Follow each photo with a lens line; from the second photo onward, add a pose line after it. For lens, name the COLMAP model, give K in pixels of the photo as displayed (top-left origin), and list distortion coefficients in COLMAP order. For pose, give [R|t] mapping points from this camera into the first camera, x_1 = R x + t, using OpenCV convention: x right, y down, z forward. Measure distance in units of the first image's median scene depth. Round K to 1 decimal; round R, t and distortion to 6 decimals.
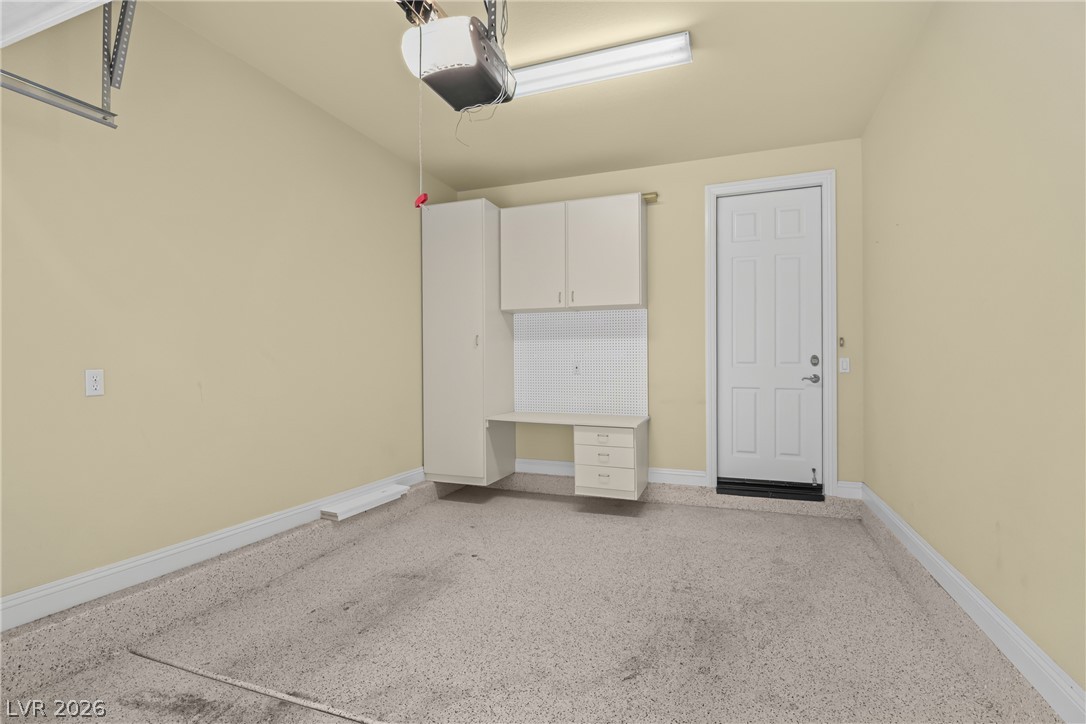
lens RADIAL K [[510.3, 0, 545.8], [0, 510.3, 364.5], [0, 0, 1]] dist [0.010492, -0.002313]
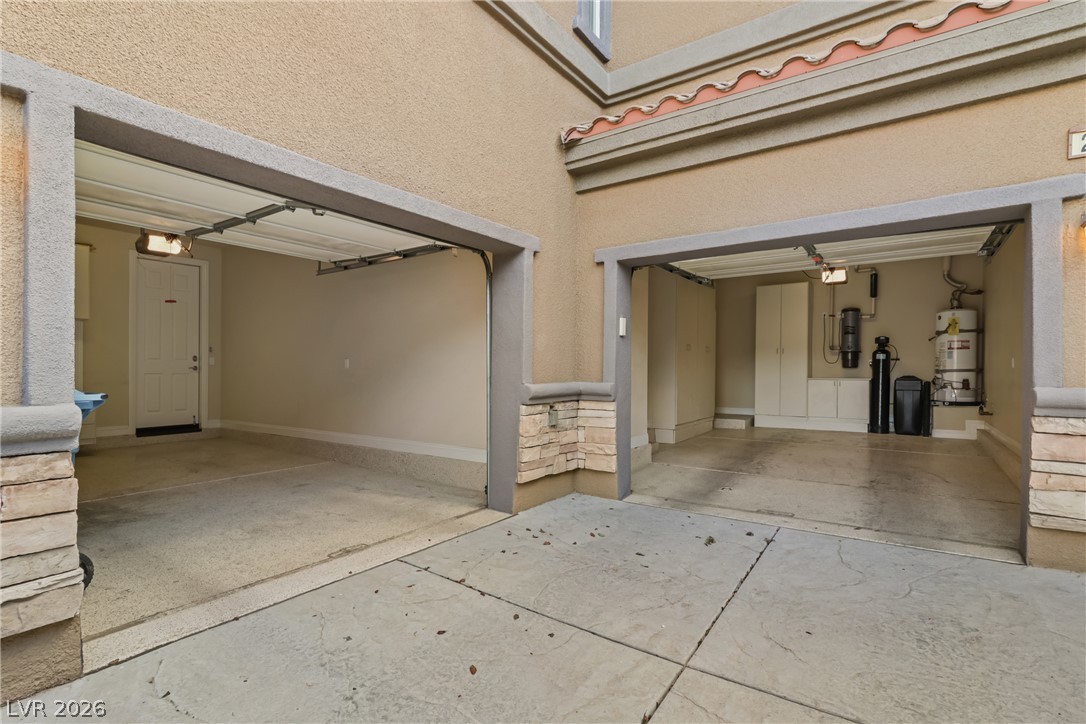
lens RADIAL K [[510.3, 0, 545.6], [0, 510.3, 363.7], [0, 0, 1]] dist [0.010492, -0.002313]
pose [[0.242204, 0.013528, 0.970131, -0.983845], [-0.014615, 0.999840, -0.010293, 0.012351], [-0.970115, -0.011685, 0.242363, -0.699739]]
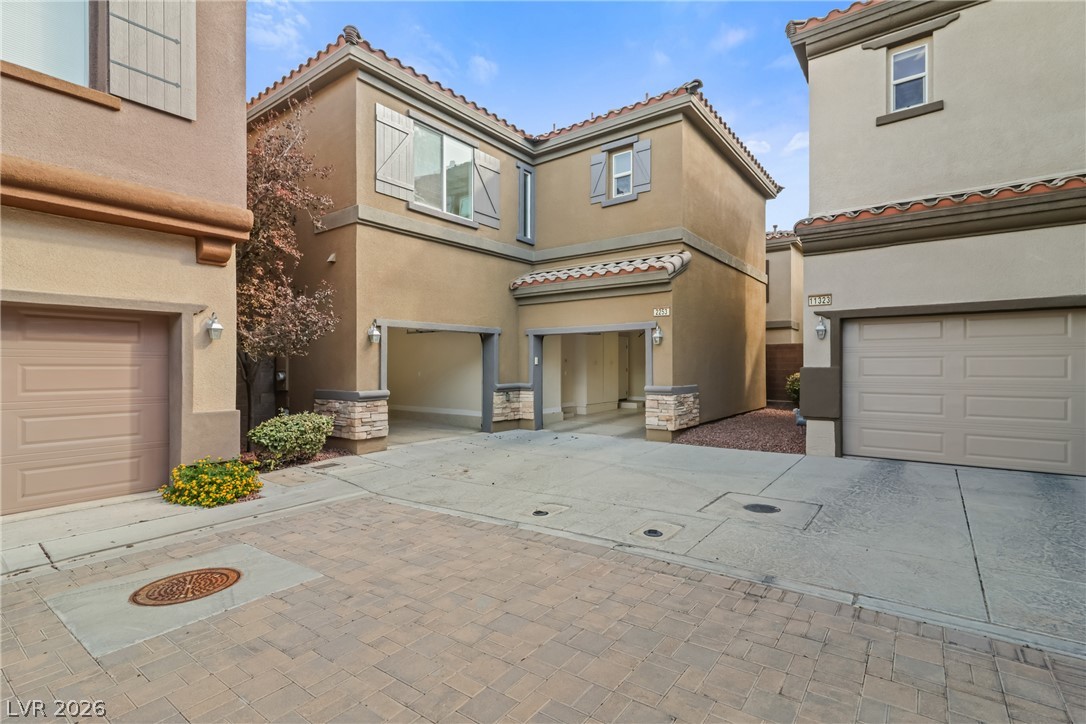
lens RADIAL K [[510.3, 0, 544.1], [0, 510.3, 365.3], [0, 0, 1]] dist [0.010492, -0.002313]
pose [[0.276771, 0.000373, 0.960936, -6.258635], [-0.013285, 0.999906, 0.003438, -0.266420], [-0.960844, -0.013718, 0.276750, -3.116632]]
